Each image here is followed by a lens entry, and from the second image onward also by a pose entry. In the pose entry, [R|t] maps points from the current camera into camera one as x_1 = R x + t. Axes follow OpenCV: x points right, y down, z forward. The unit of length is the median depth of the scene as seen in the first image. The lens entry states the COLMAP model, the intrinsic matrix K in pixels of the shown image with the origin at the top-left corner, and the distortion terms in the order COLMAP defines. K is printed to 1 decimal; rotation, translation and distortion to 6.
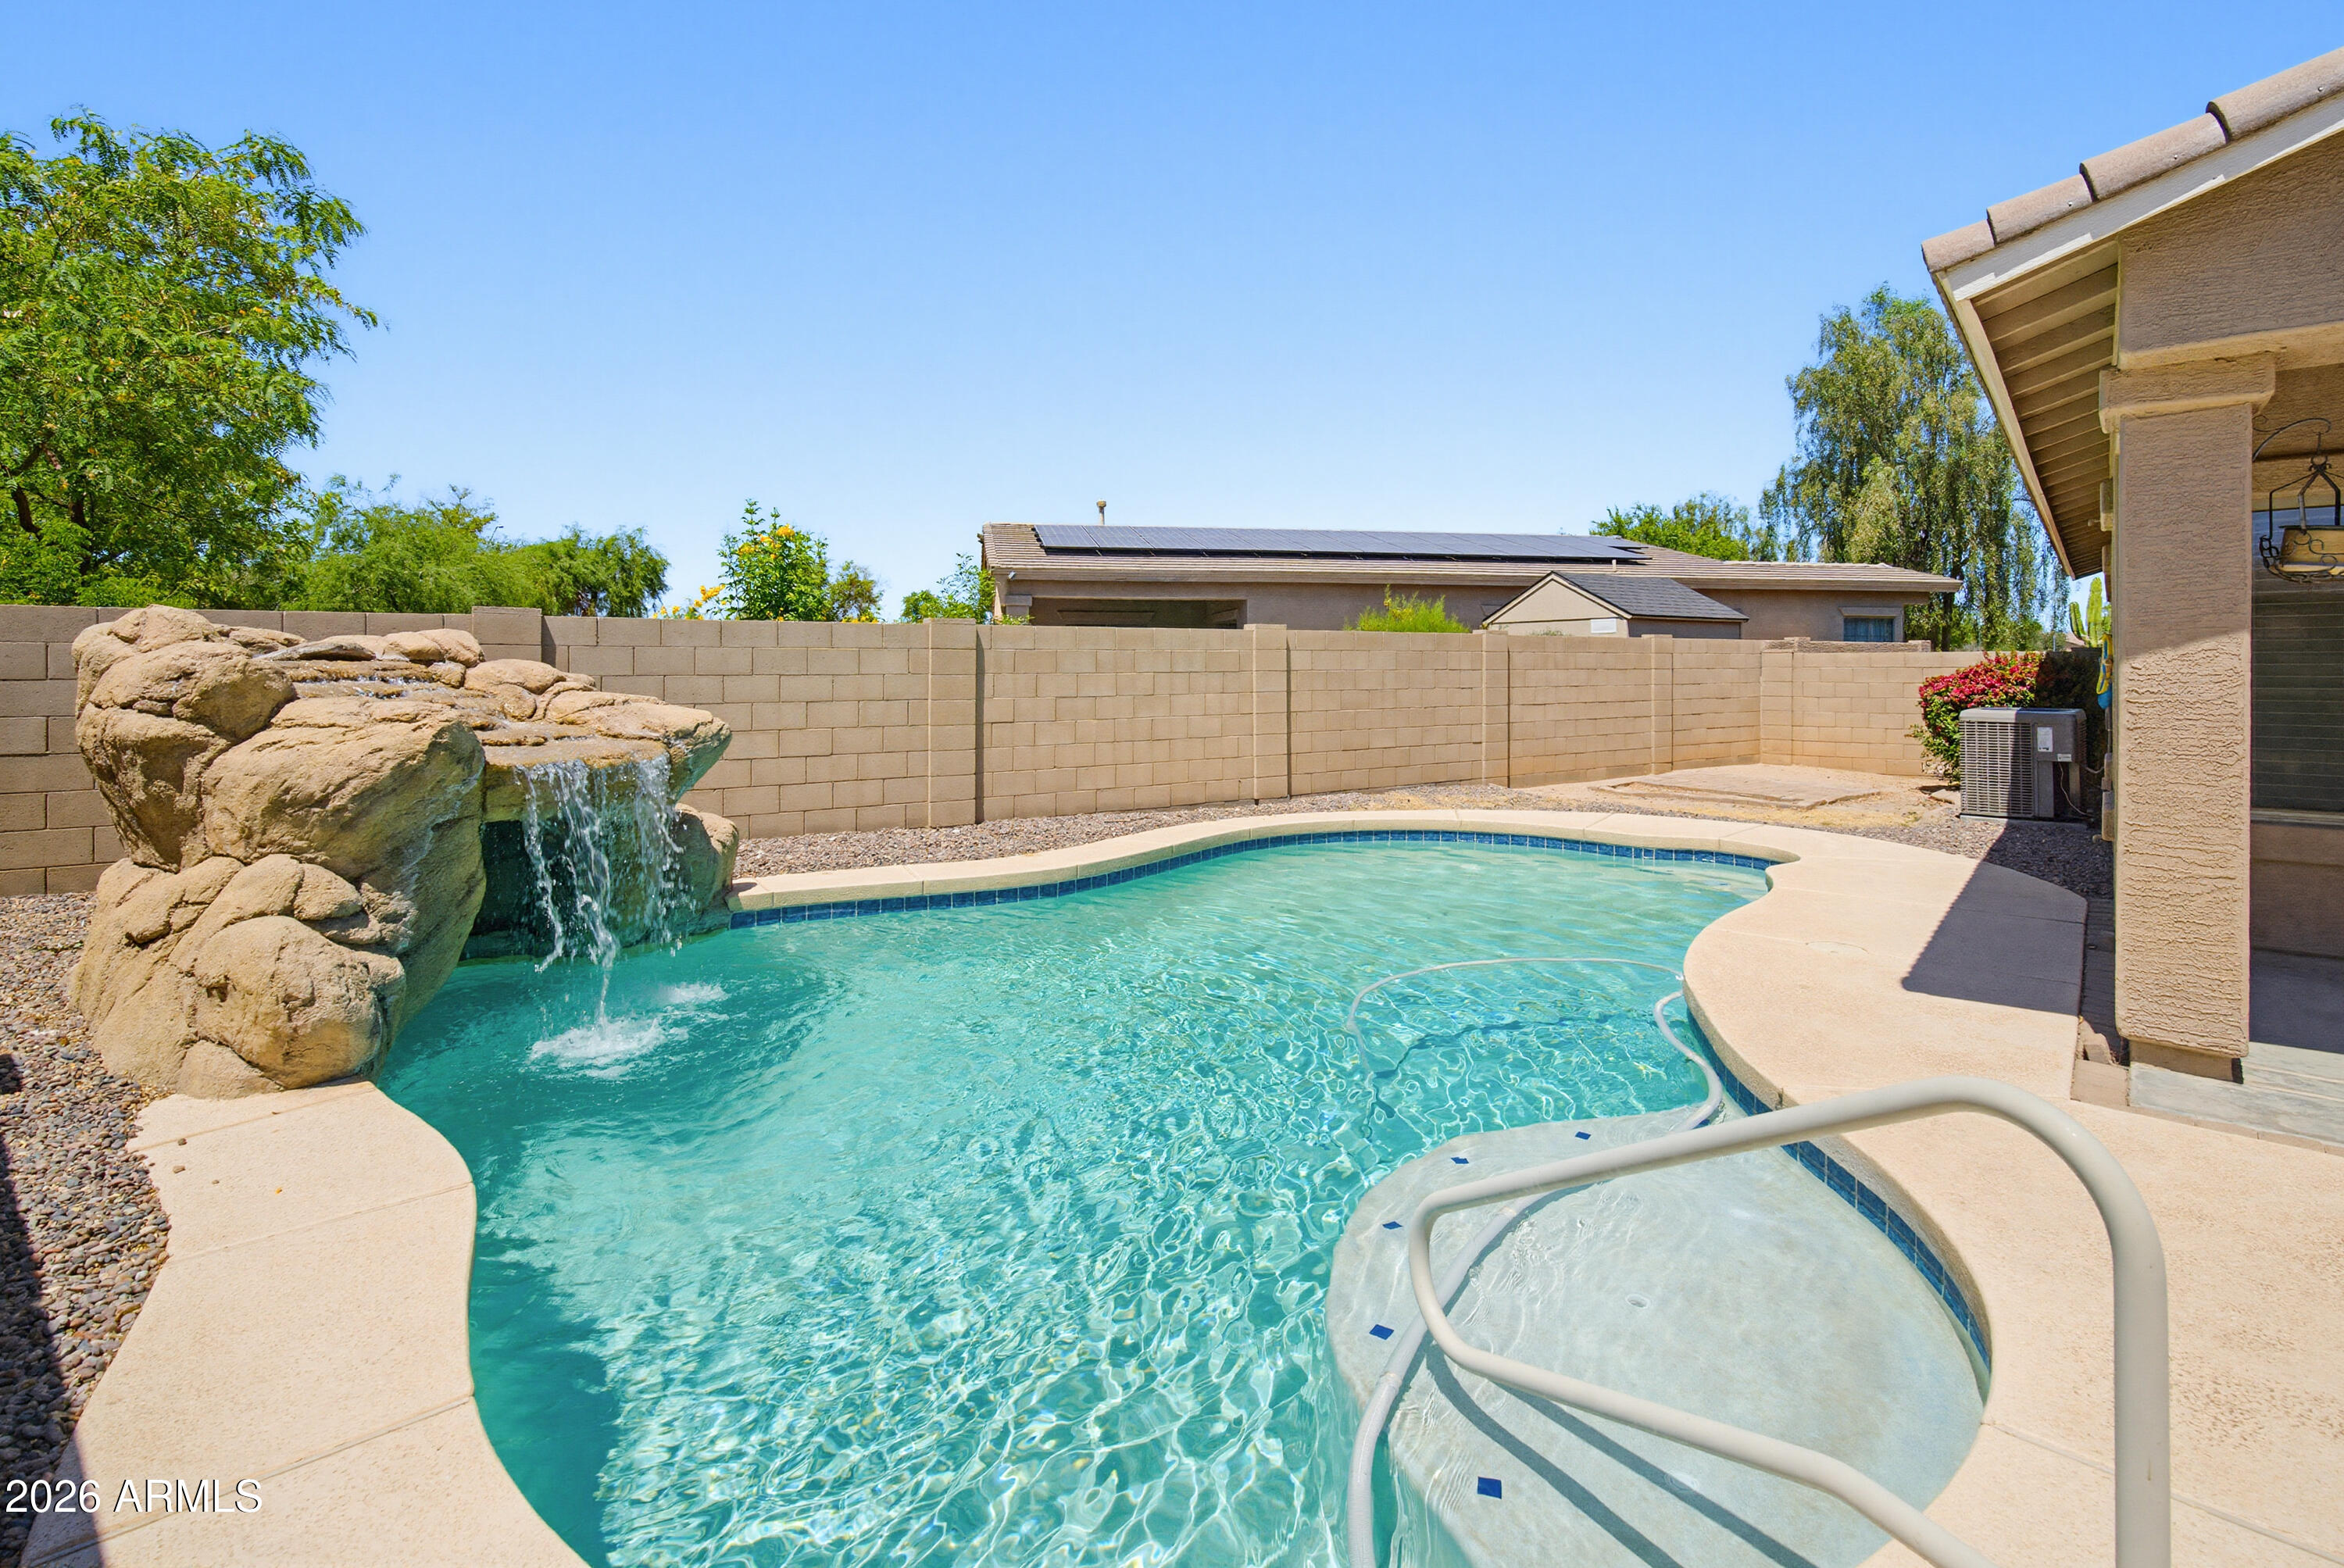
lens RADIAL K [[1096.1, 0, 1148.5], [0, 1096.1, 658.6], [0, 0, 1]] dist [0.000802, 0.000016]
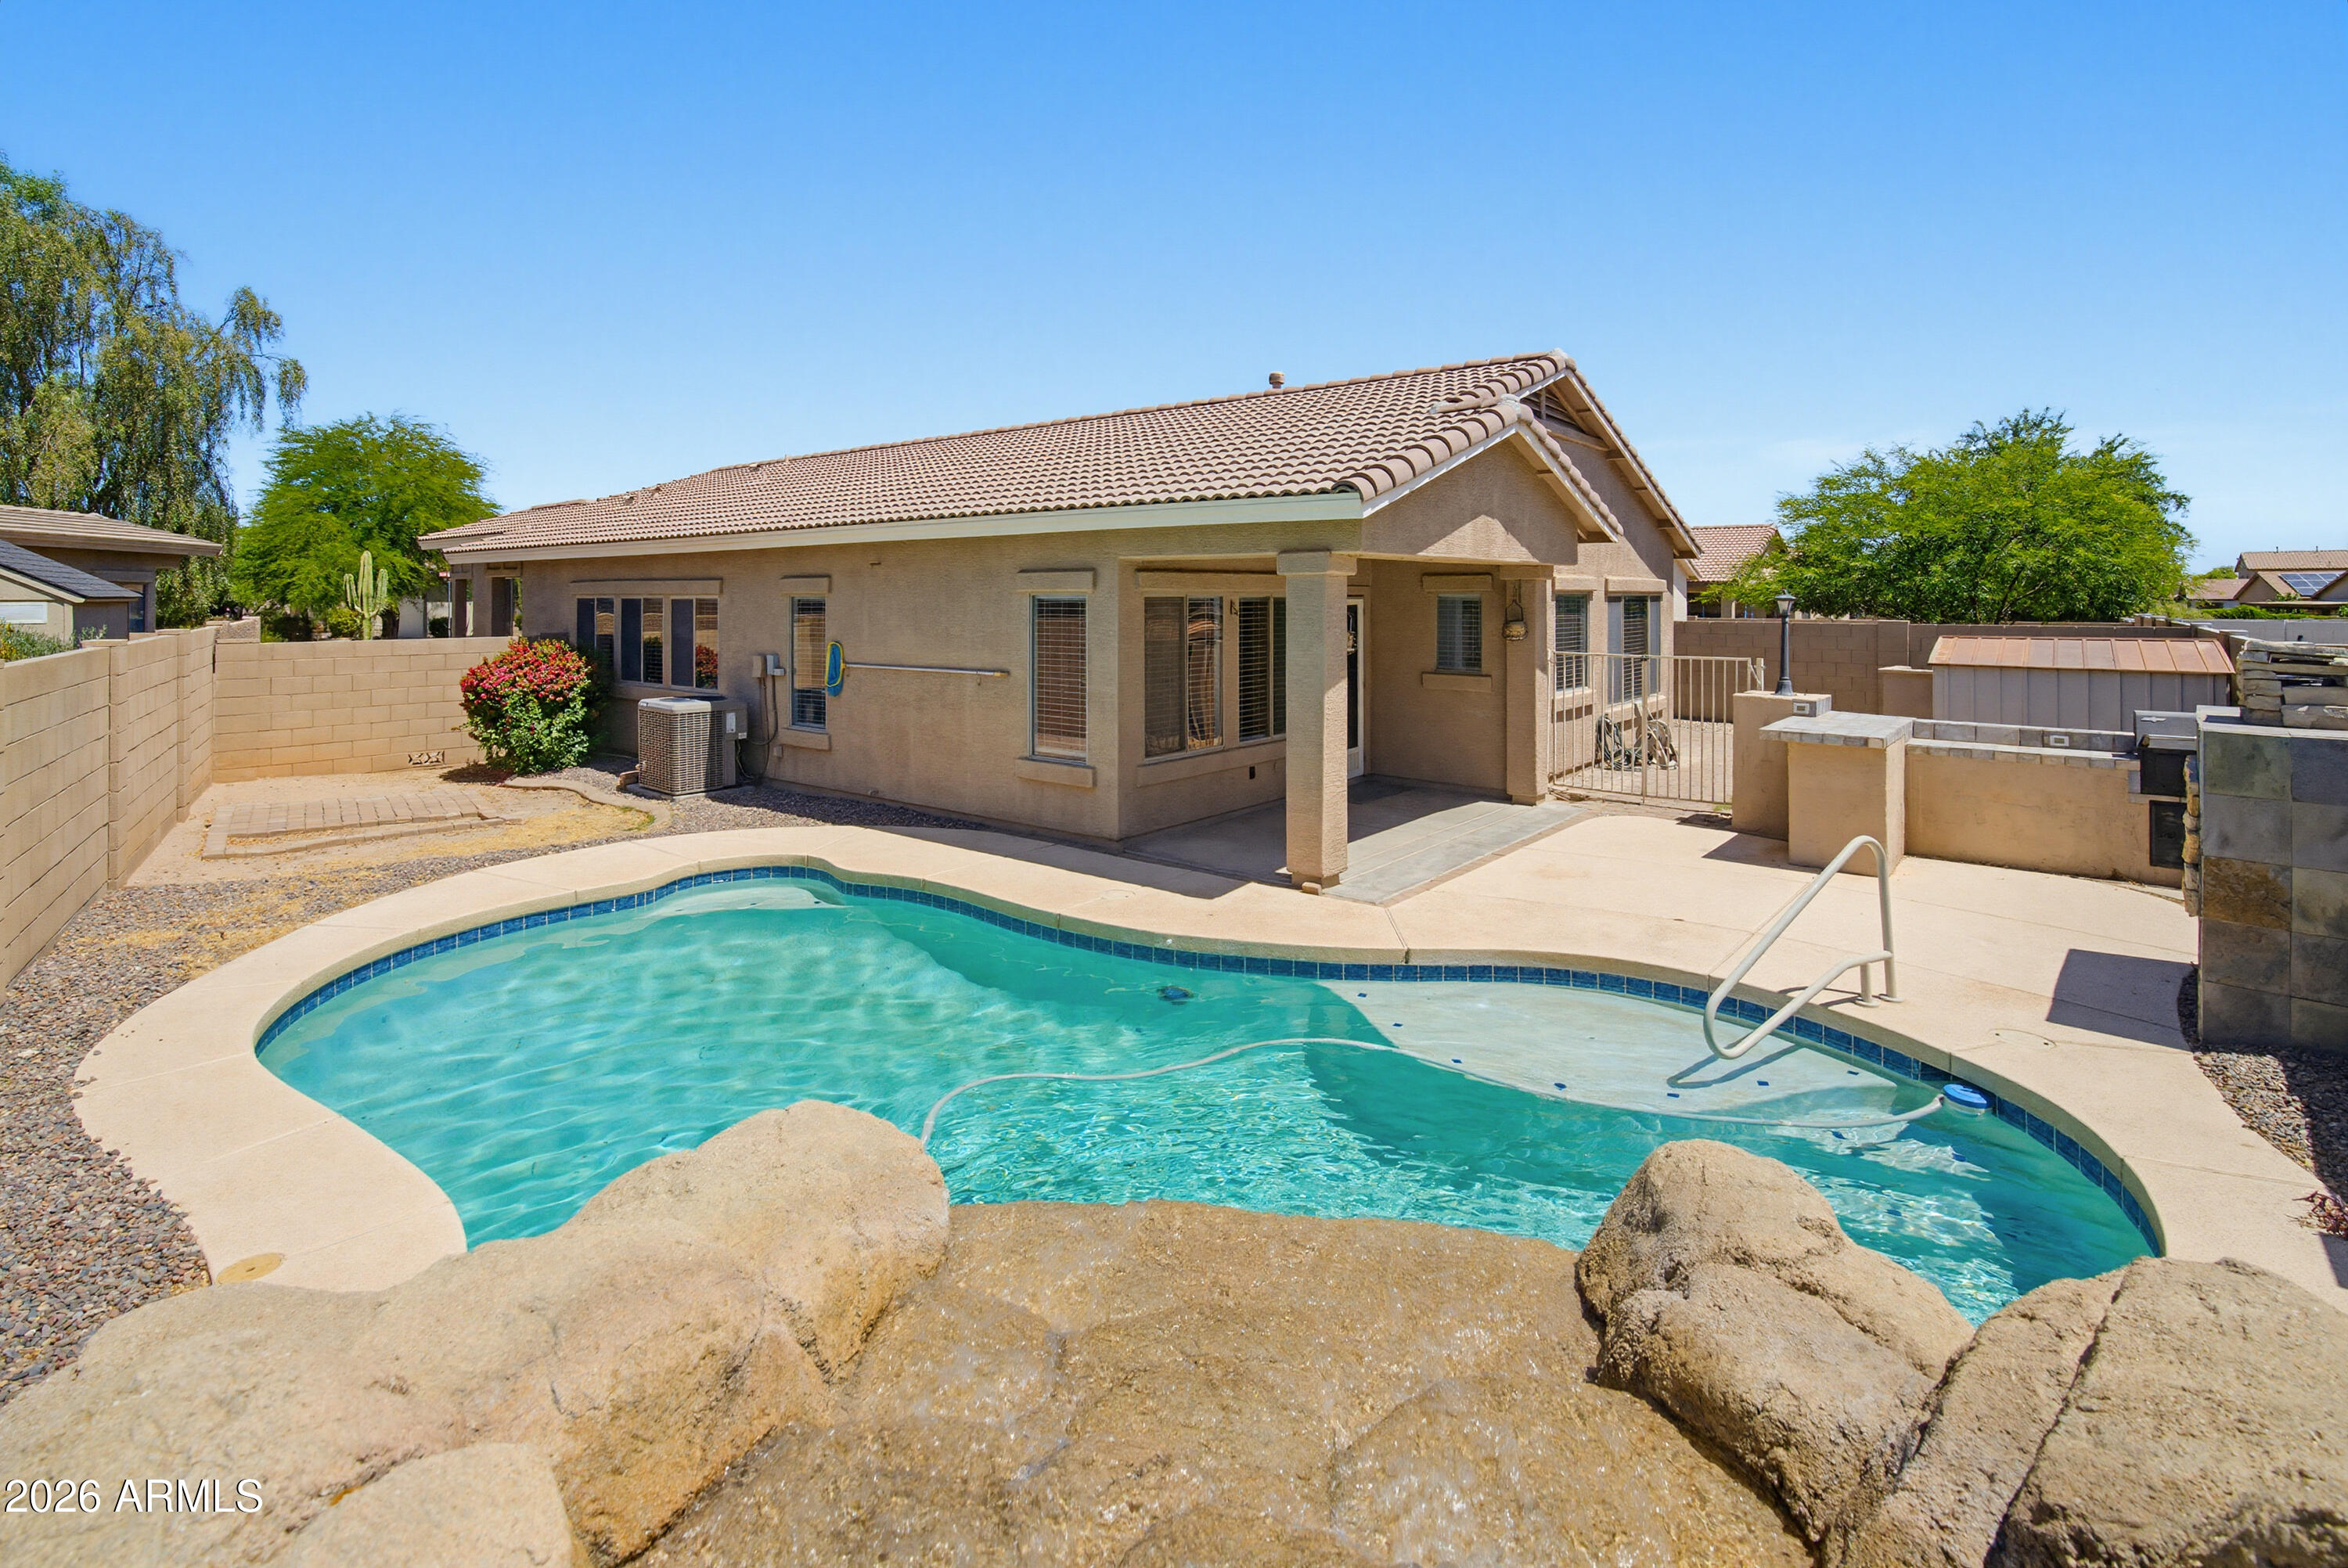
lens RADIAL K [[1111.7, 0, 1187.9], [0, 1111.7, 589.7], [0, 0, 1]] dist [0.000018, -0.000016]
pose [[-0.059000, 0.007846, 0.998227, -0.685486], [-0.007616, 0.999936, -0.008310, -0.101988], [-0.998229, -0.008093, -0.058937, 0.814860]]
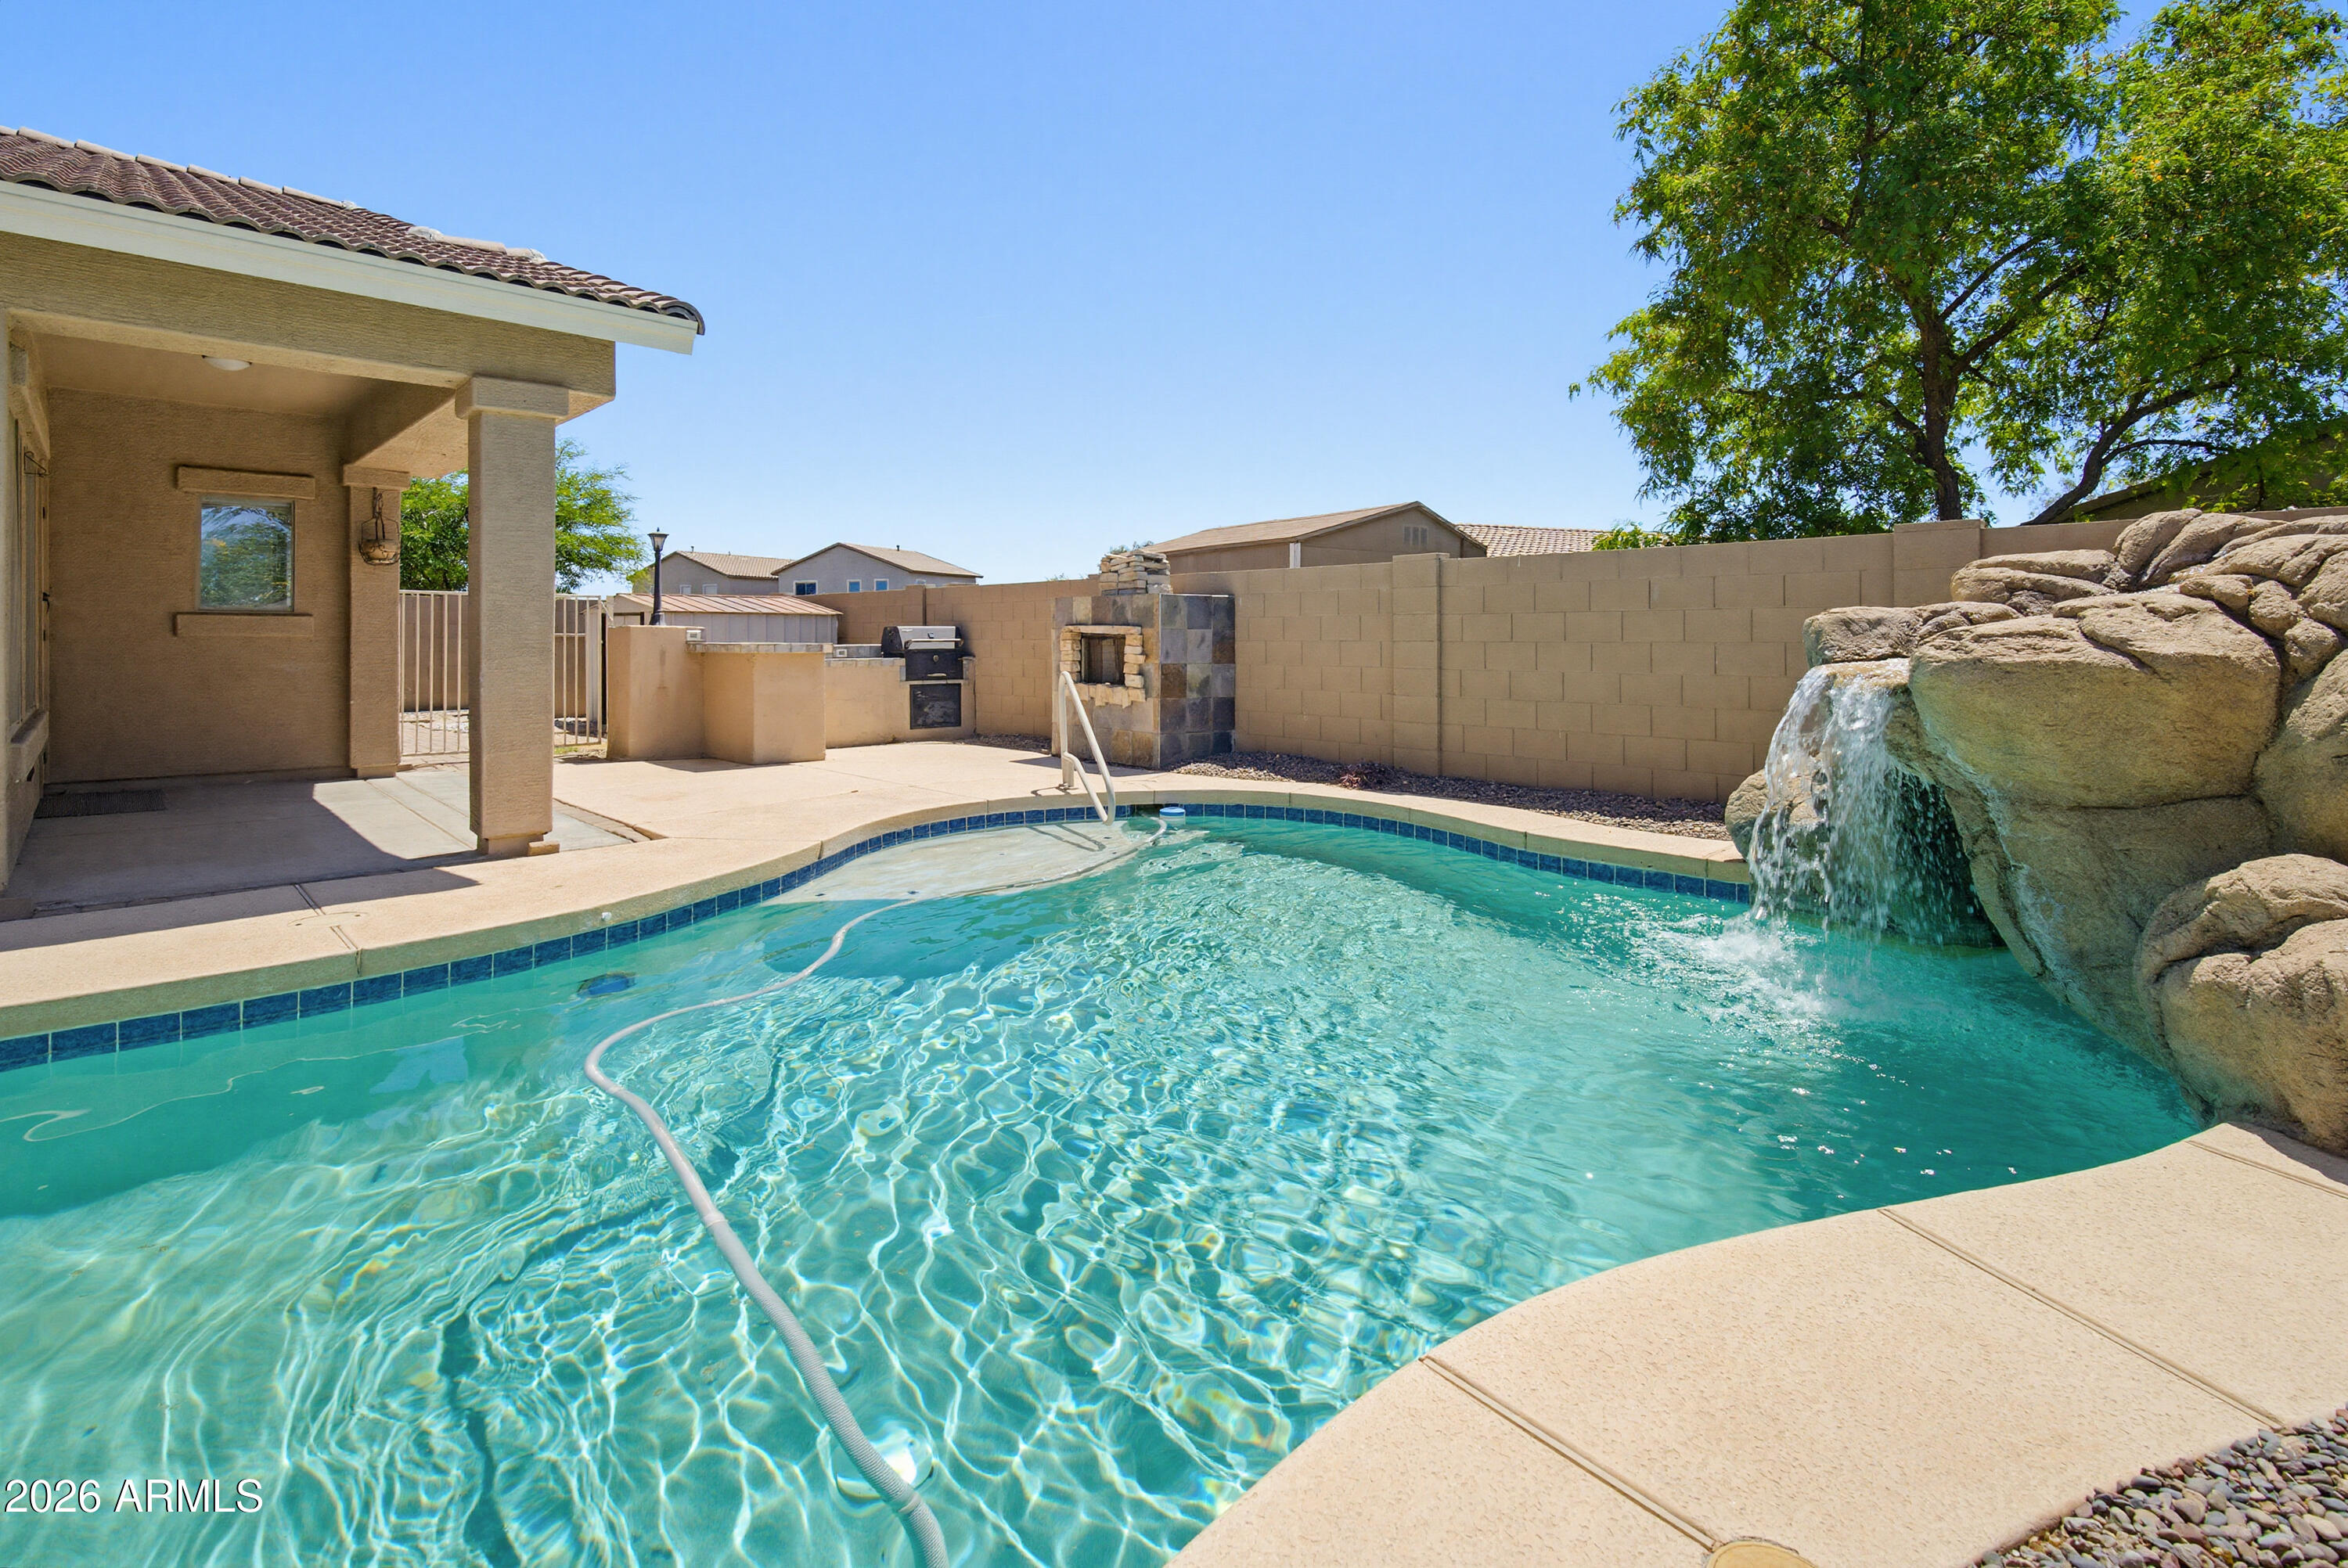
lens RADIAL K [[1090.9, 0, 1165.7], [0, 1090.9, 635.5], [0, 0, 1]] dist [0.000568, 0.000219]
pose [[-0.996833, 0.000169, 0.079520, -0.038722], [-0.000198, 0.999989, -0.004605, 0.048732], [-0.079520, -0.004607, -0.996823, 1.429684]]
